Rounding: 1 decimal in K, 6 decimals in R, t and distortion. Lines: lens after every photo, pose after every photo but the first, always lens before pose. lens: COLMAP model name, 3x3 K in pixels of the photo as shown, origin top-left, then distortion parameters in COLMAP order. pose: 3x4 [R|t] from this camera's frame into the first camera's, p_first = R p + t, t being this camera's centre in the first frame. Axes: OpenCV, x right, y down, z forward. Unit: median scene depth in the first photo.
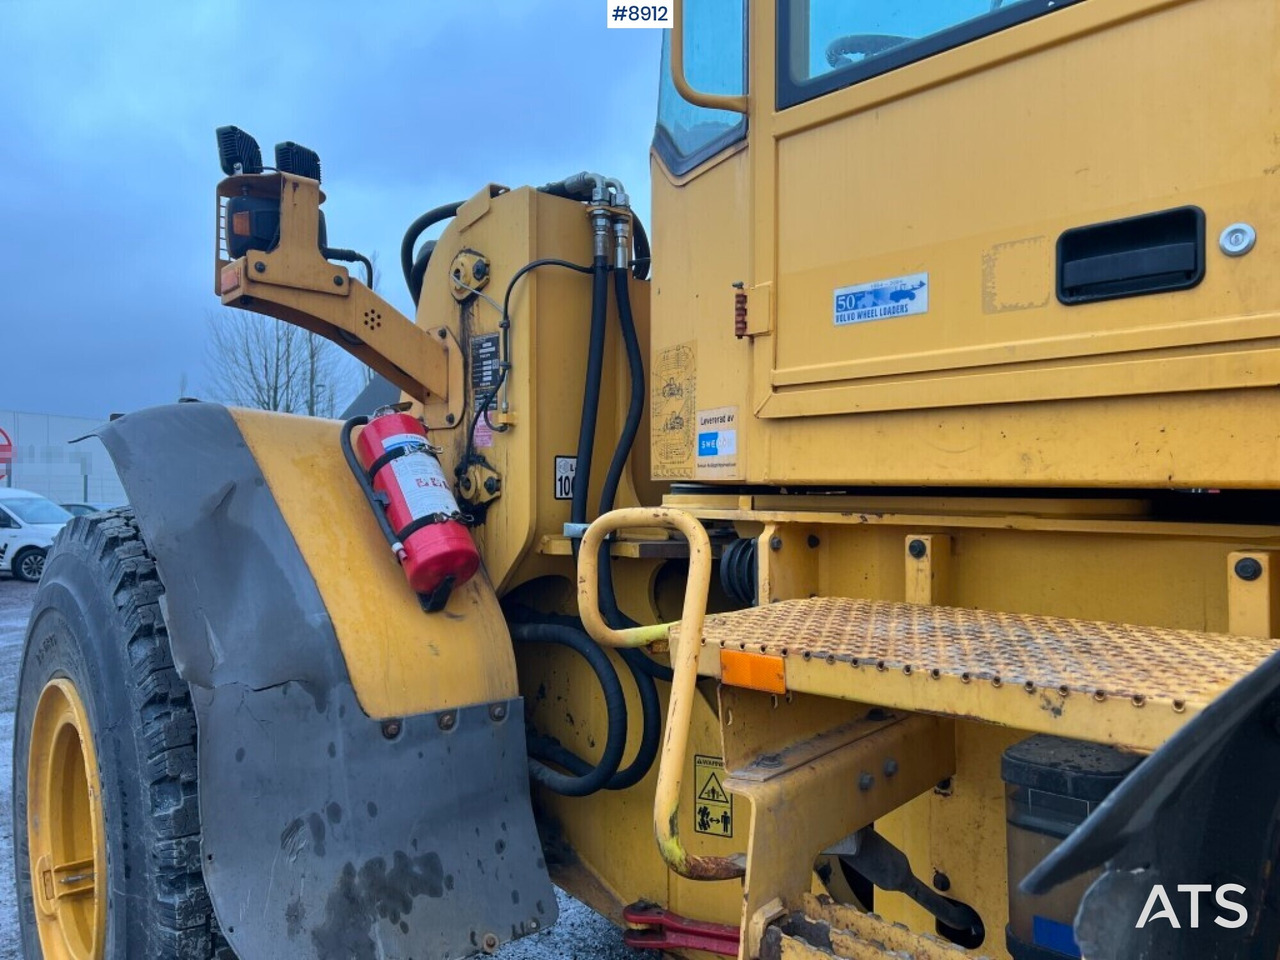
lens RADIAL K [[969.0, 0, 634.3], [0, 969.0, 488.4], [0, 0, 1]] dist [0.045785, -0.048422]
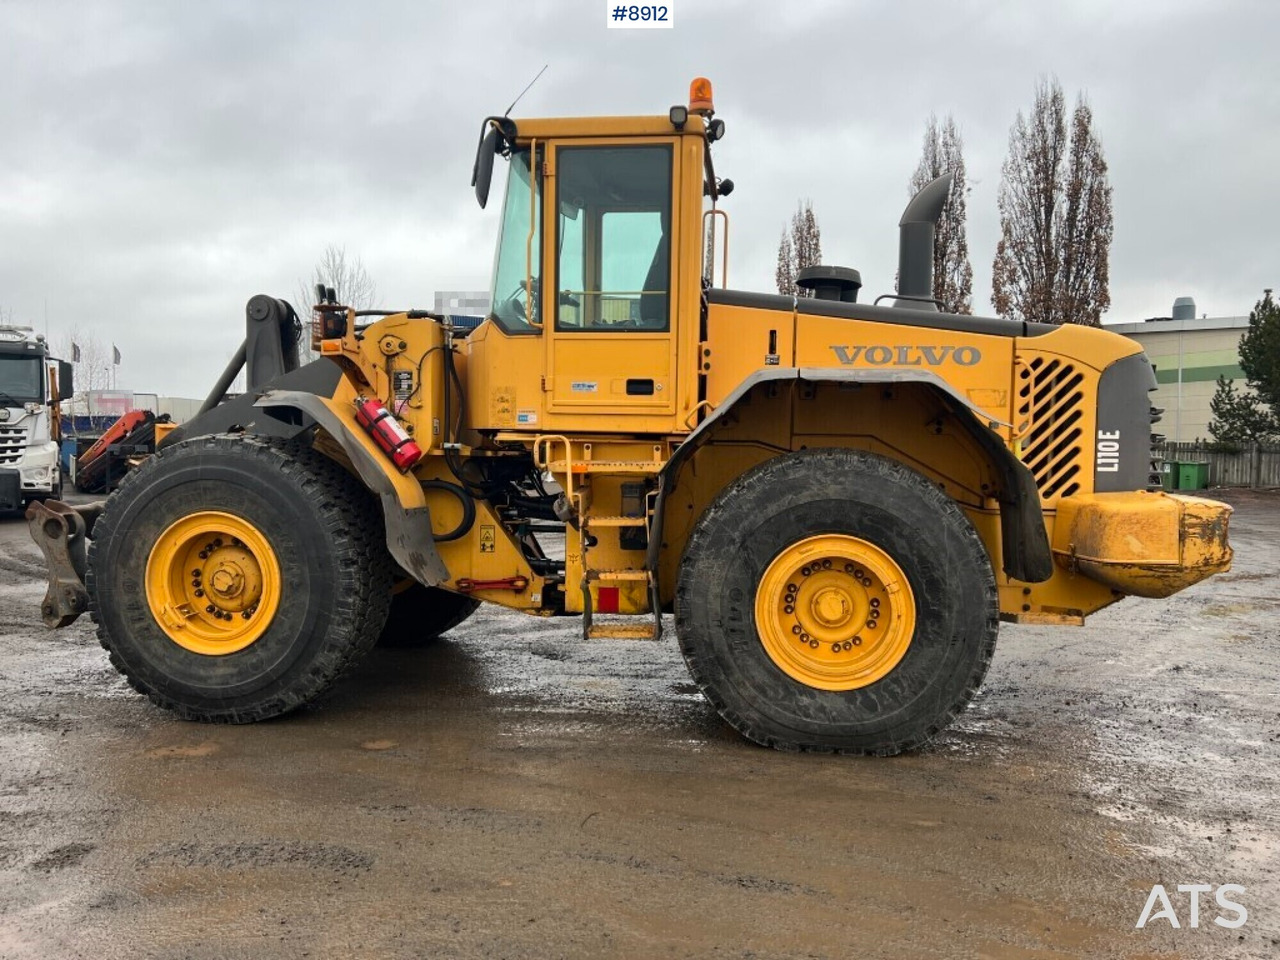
lens RADIAL K [[960.4, 0, 651.4], [0, 960.4, 484.0], [0, 0, 1]] dist [0.077468, -0.101009]
pose [[0.751812, -0.015524, 0.659195, -1.458469], [-0.014448, 0.999095, 0.040006, 0.035463], [-0.659219, -0.039601, 0.750907, -1.489253]]
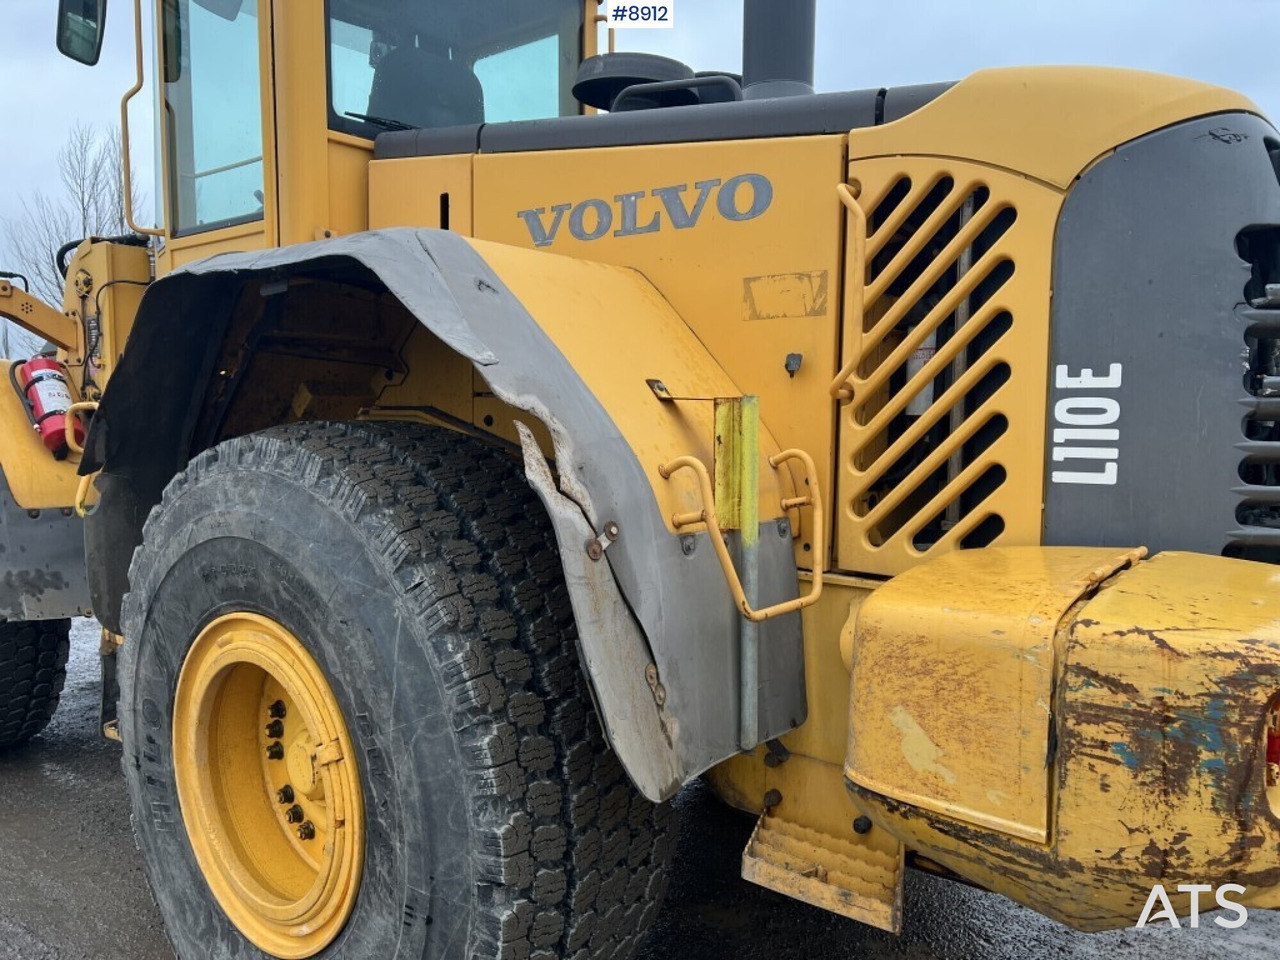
lens RADIAL K [[960.4, 0, 651.4], [0, 960.4, 484.0], [0, 0, 1]] dist [0.077468, -0.101009]
pose [[0.987196, -0.011584, 0.159089, 0.660552], [-0.000964, 0.996908, 0.078575, 0.018253], [-0.159507, -0.077722, 0.984132, -1.144548]]
